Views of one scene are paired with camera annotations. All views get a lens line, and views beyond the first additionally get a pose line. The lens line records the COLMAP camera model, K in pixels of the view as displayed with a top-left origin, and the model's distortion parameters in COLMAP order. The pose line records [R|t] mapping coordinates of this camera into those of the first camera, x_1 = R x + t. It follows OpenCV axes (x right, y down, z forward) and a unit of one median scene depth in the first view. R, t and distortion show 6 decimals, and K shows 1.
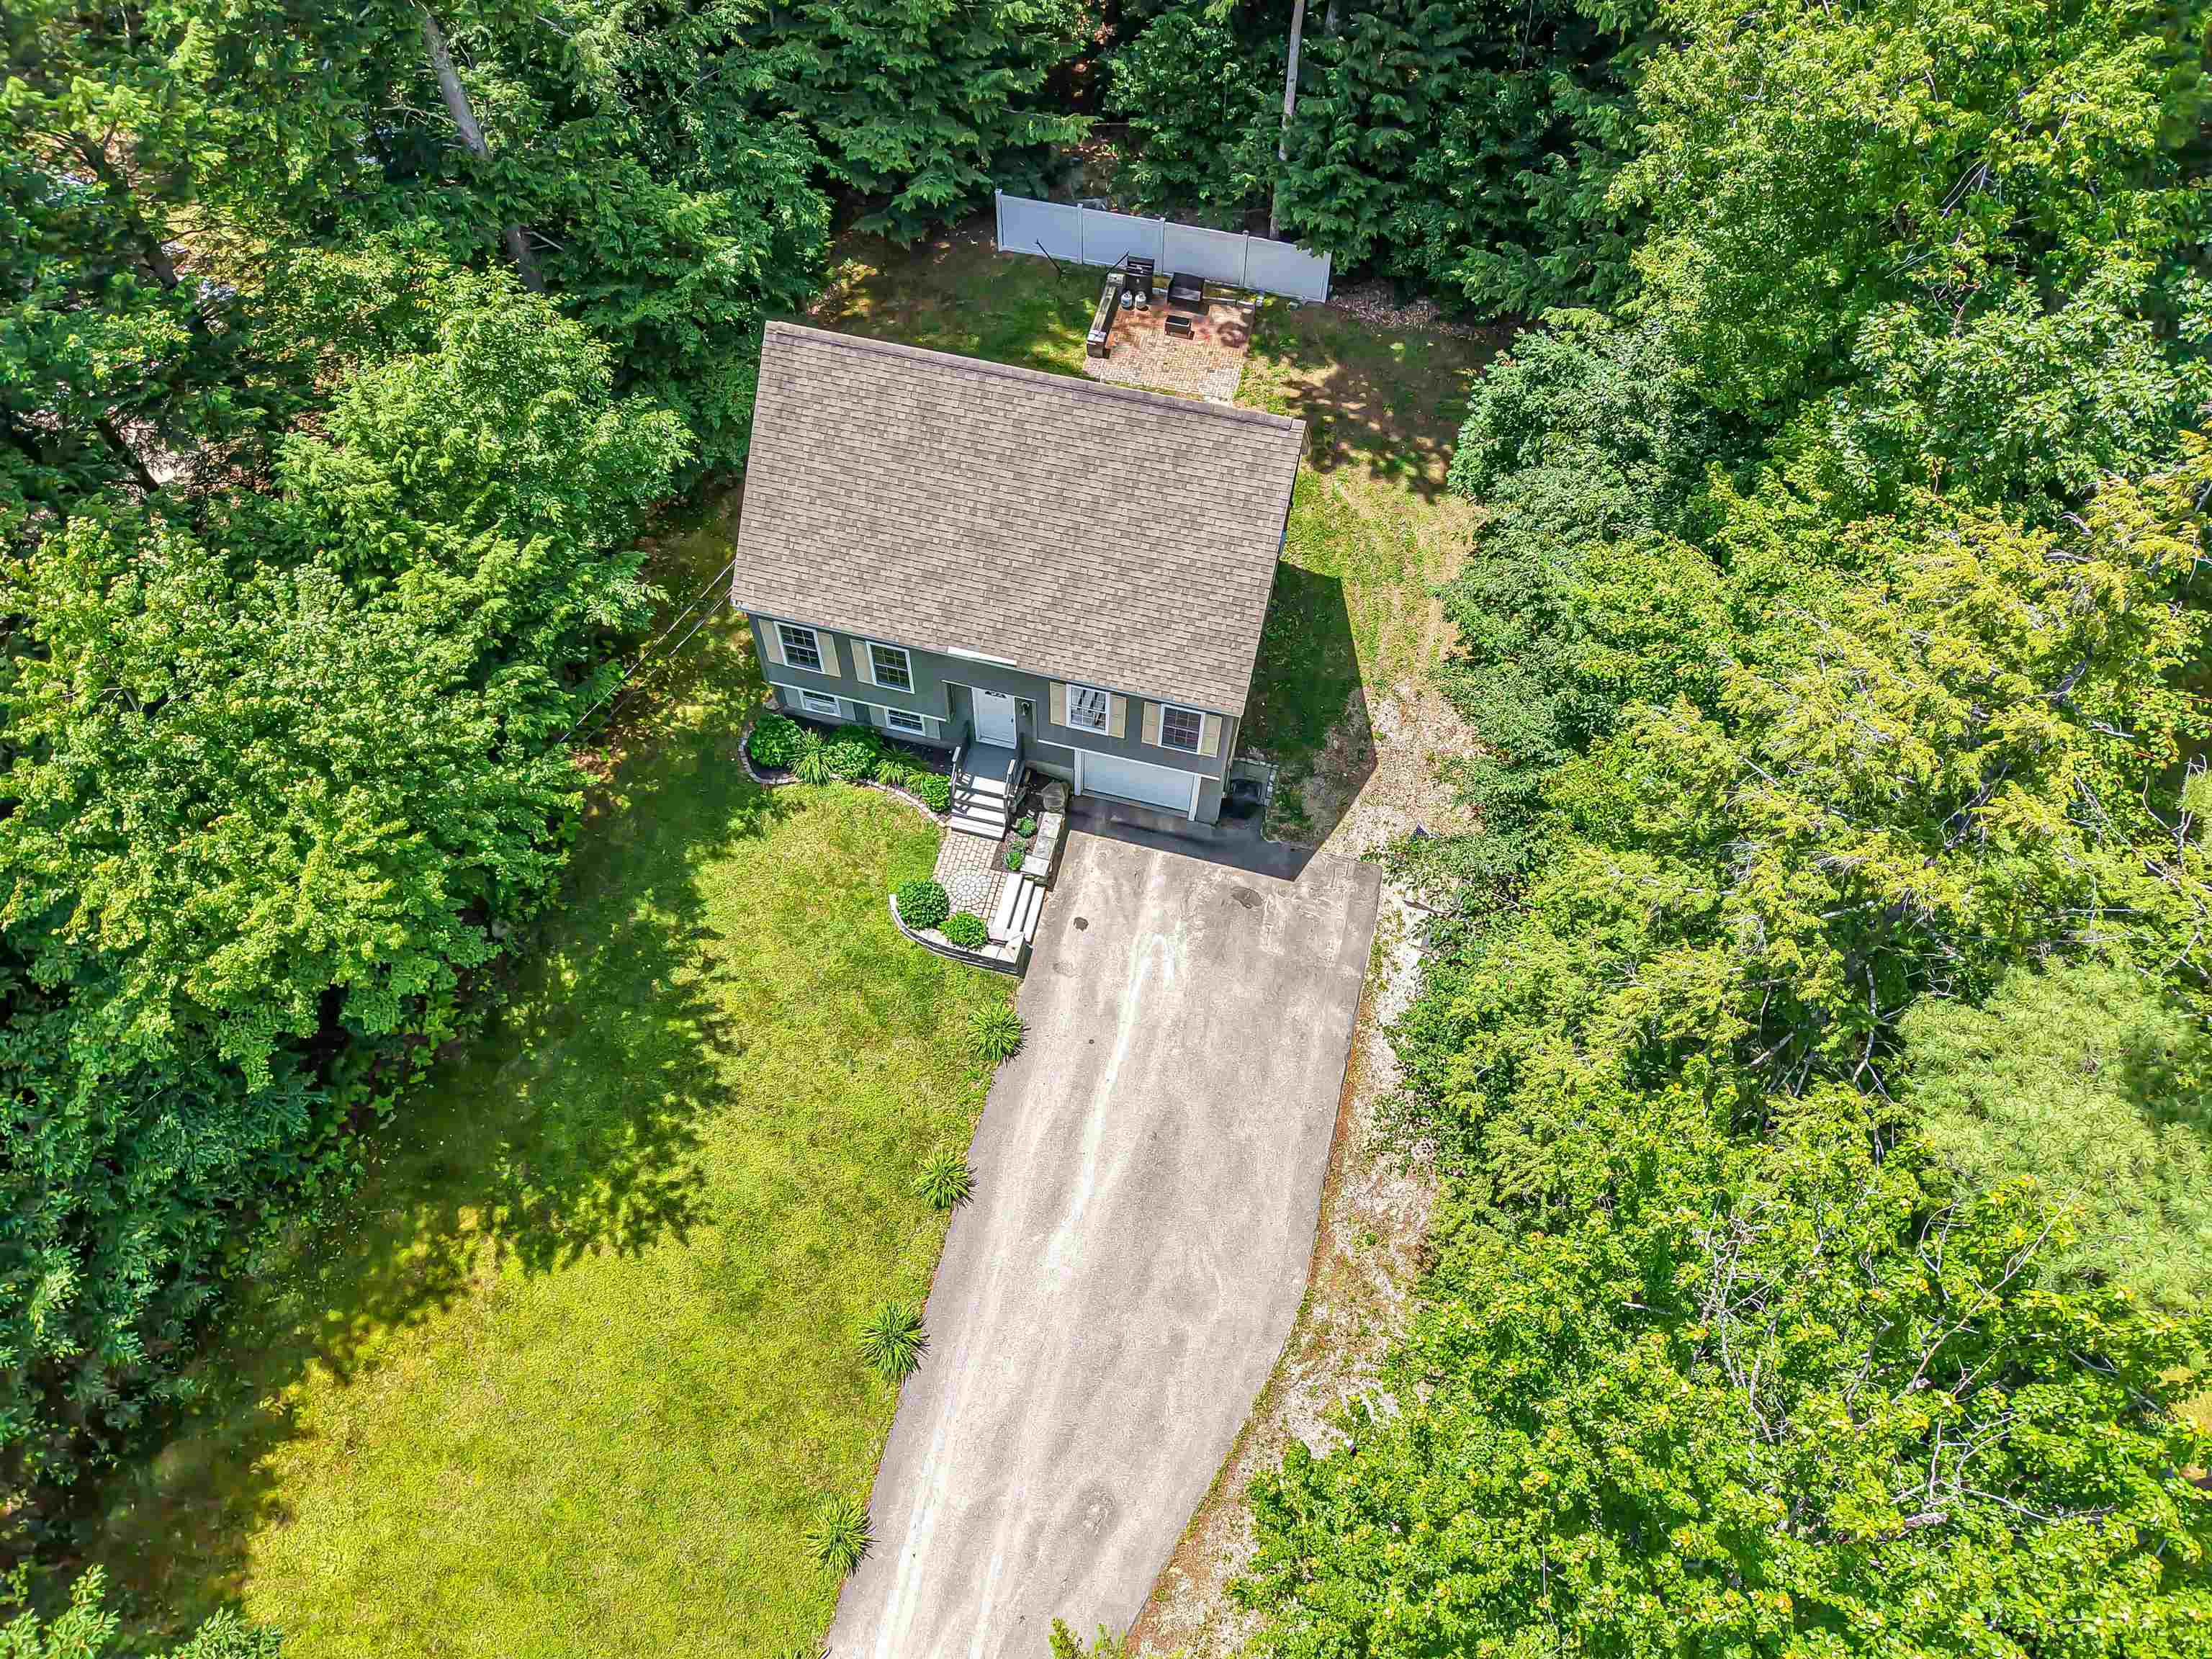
lens RADIAL K [[1478.7, 0, 1106.0], [0, 1478.7, 829.5], [0, 0, 1]] dist [0.025872, -0.010524]
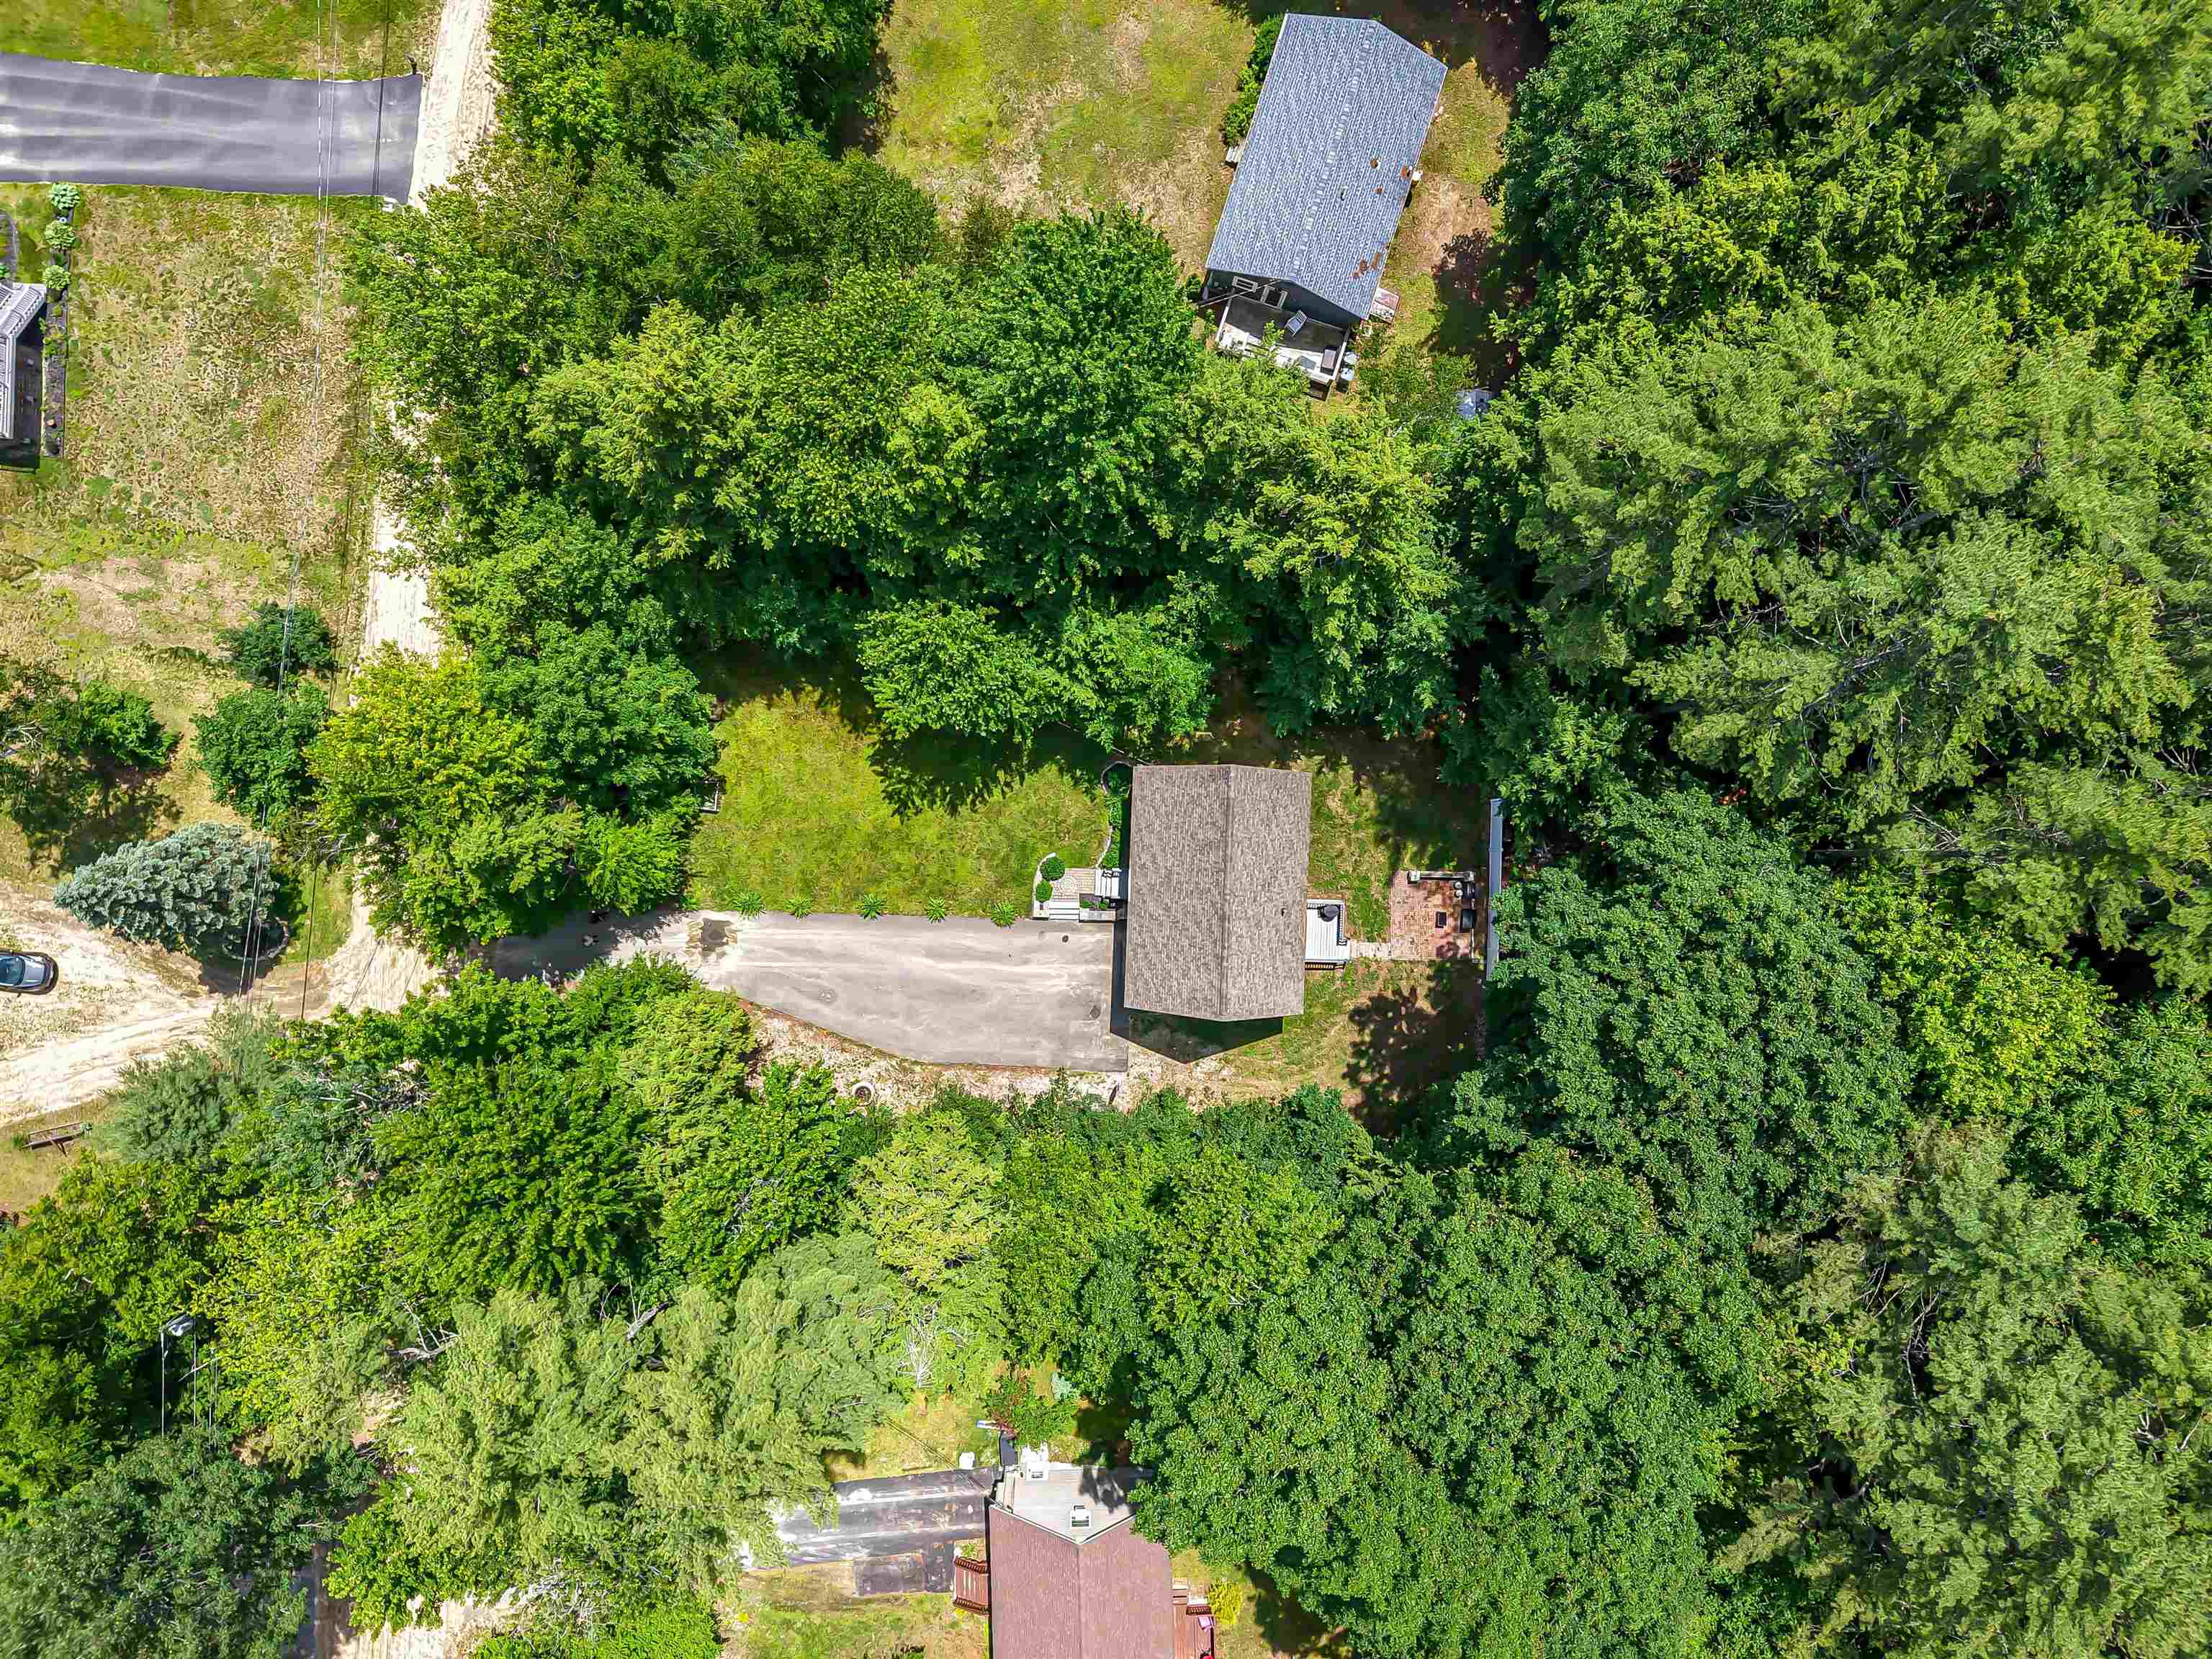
lens RADIAL K [[1529.5, 0, 1106.0], [0, 1529.5, 829.5], [0, 0, 1]] dist [0.034267, -0.002525]
pose [[0.194815, 0.978311, -0.070392, -0.005143], [-0.814288, 0.201326, 0.544429, -1.248897], [0.546792, -0.048743, 0.835848, -0.854670]]
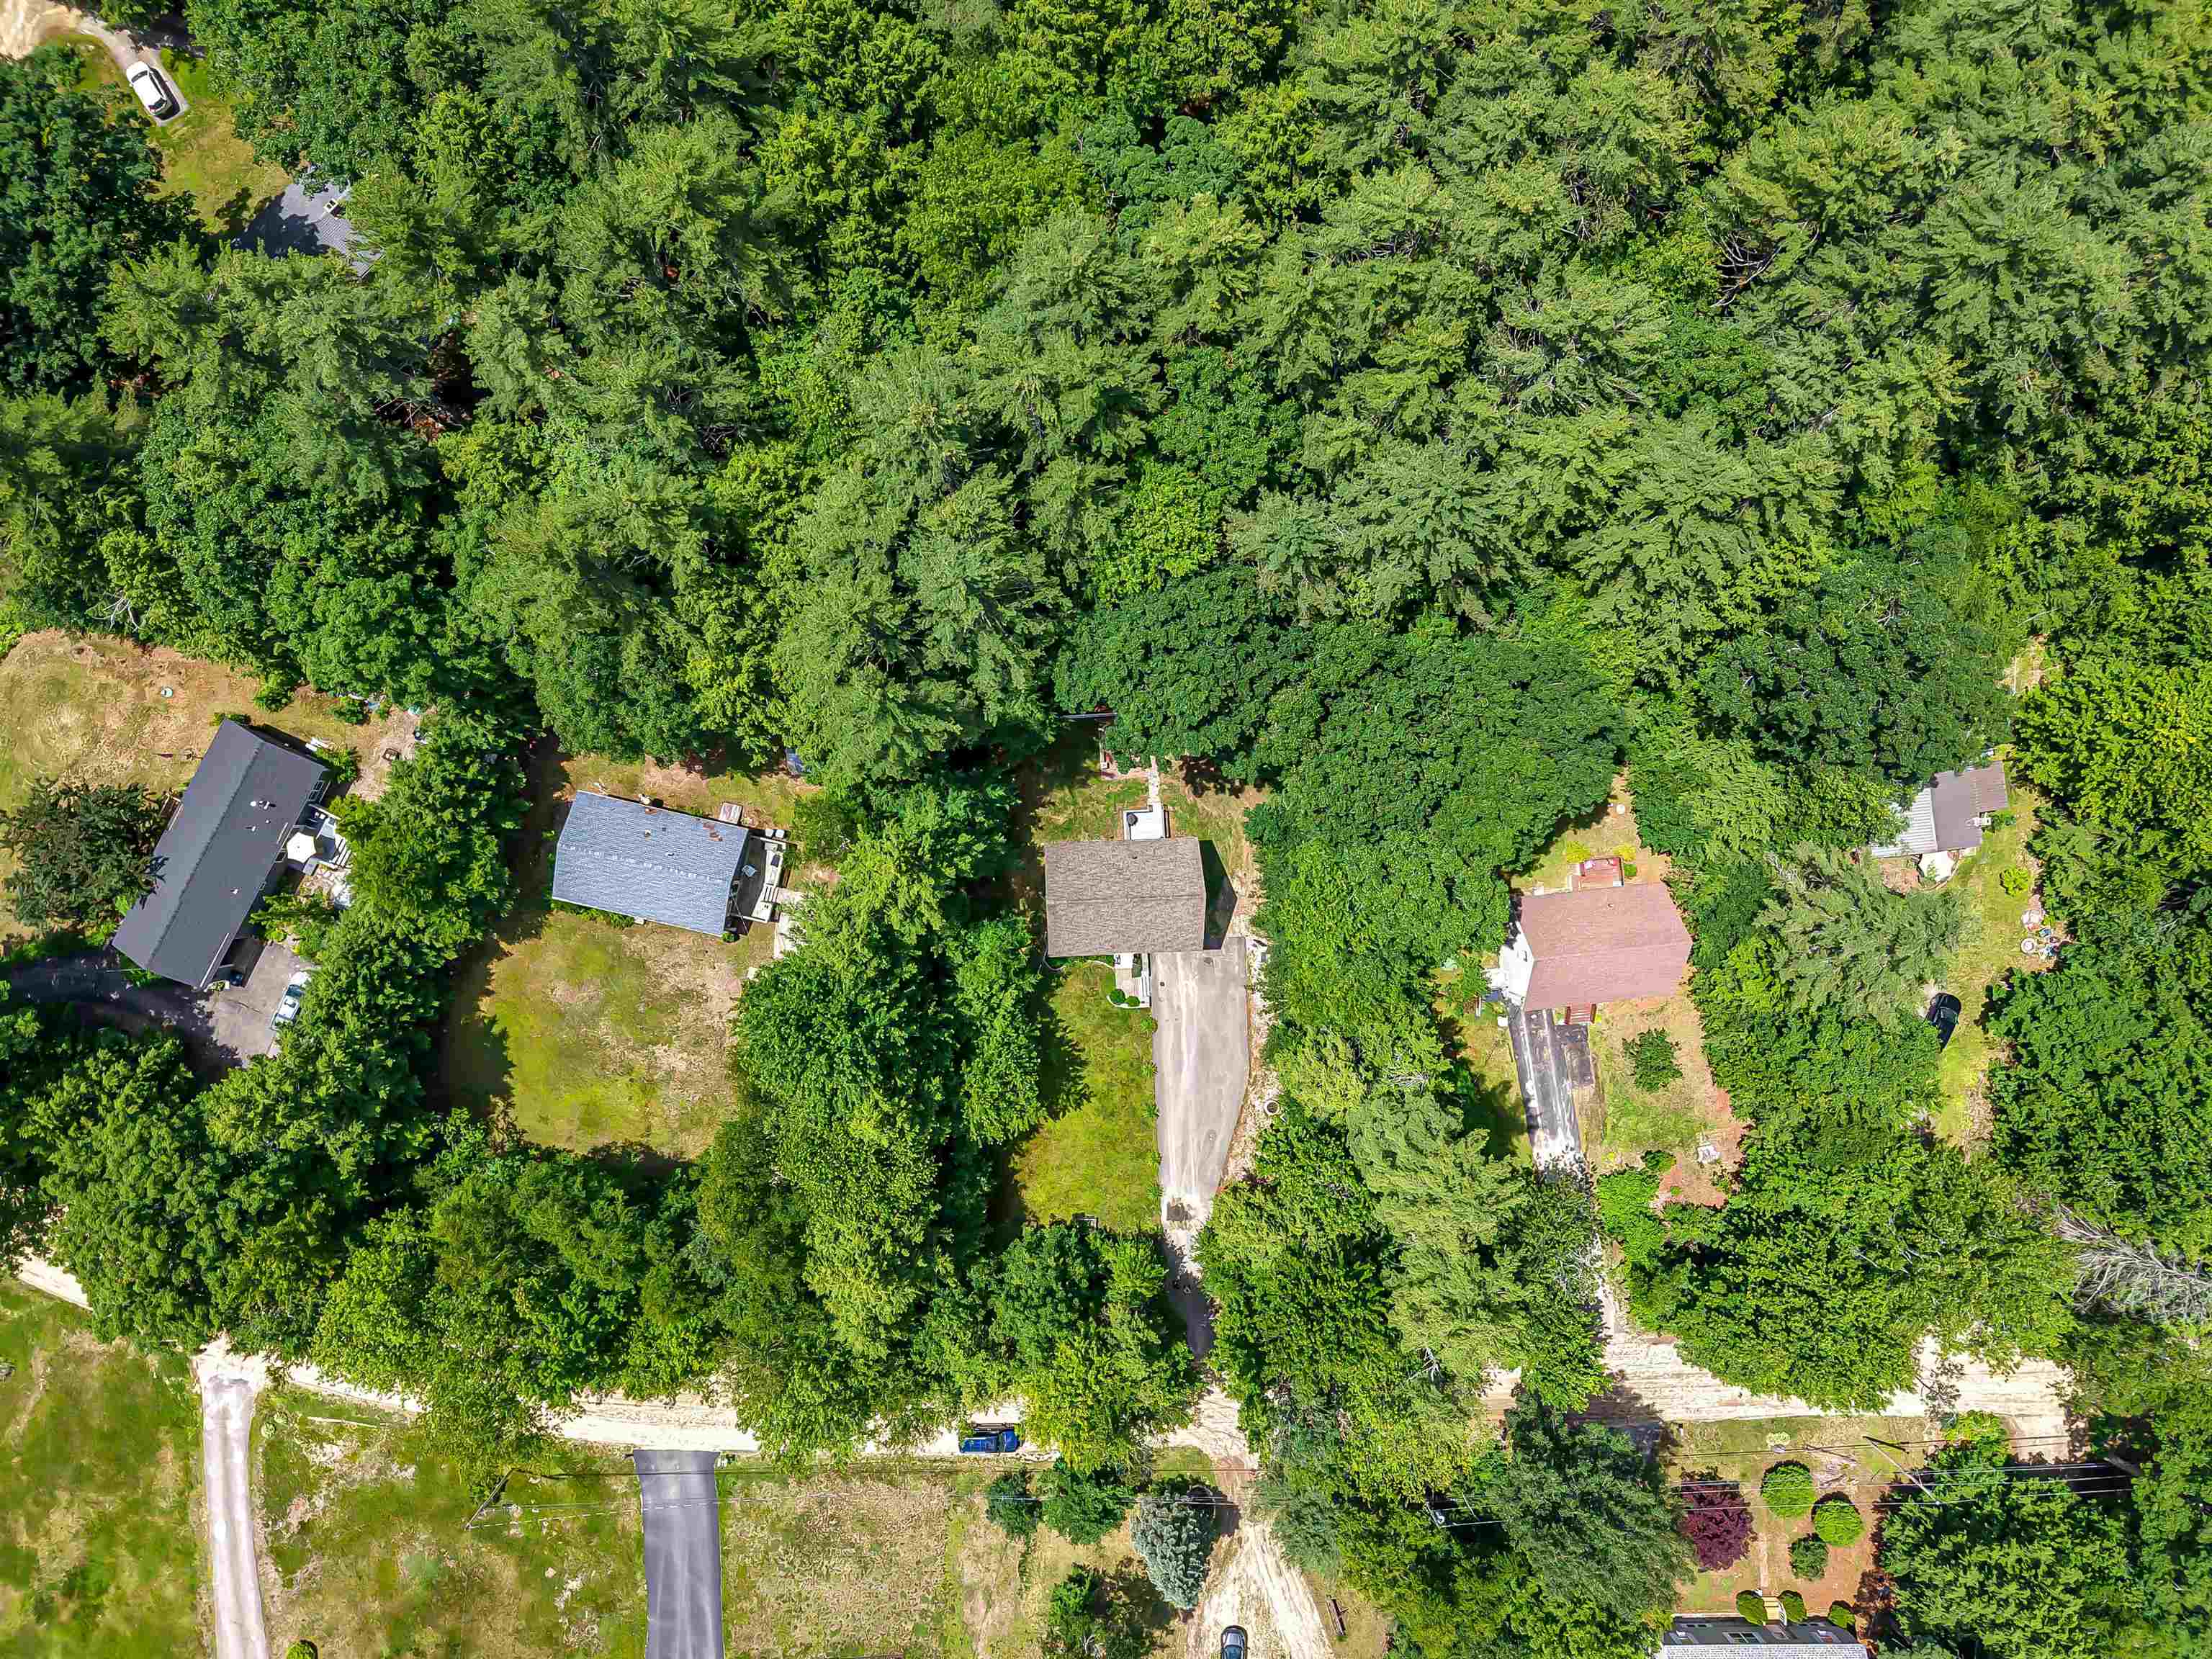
lens RADIAL K [[1478.7, 0, 1106.0], [0, 1478.7, 829.5], [0, 0, 1]] dist [0.025872, -0.010524]
pose [[0.962249, -0.270058, -0.033858, 0.068121], [0.240753, 0.786533, 0.568686, -2.144242], [-0.126948, -0.555369, 0.821858, -1.544308]]
